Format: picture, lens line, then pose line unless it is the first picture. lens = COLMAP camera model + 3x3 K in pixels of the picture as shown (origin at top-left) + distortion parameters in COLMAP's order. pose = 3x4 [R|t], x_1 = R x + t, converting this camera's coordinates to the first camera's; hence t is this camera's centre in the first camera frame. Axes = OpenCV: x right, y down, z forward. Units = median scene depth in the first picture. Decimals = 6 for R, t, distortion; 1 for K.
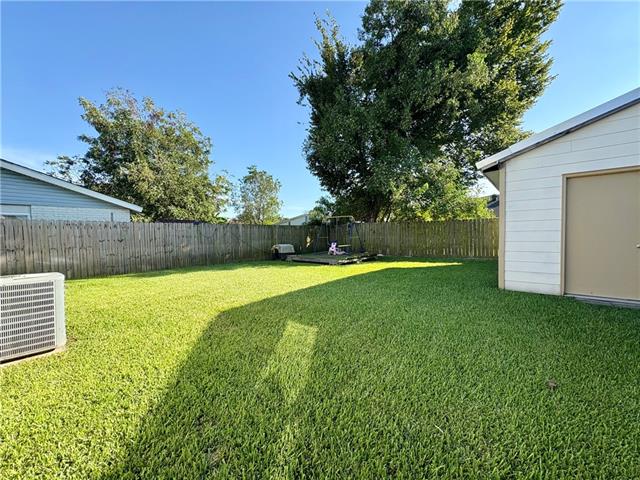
lens RADIAL K [[255.2, 0, 320.0], [0, 255.2, 240.0], [0, 0, 1]] dist [0.003039, 0.000247]
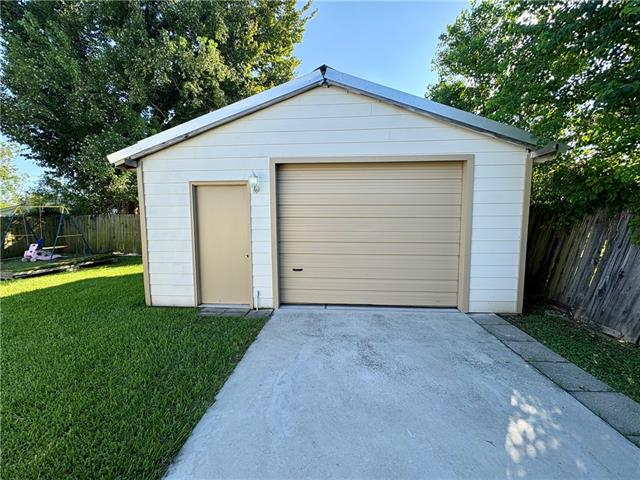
lens RADIAL K [[255.2, 0, 320.0], [0, 255.2, 240.0], [0, 0, 1]] dist [0.003039, 0.000247]
pose [[0.813806, -0.036944, 0.579961, 0.355483], [0.006573, 0.998499, 0.054383, -0.040390], [-0.581099, -0.040445, 0.812827, -0.027864]]
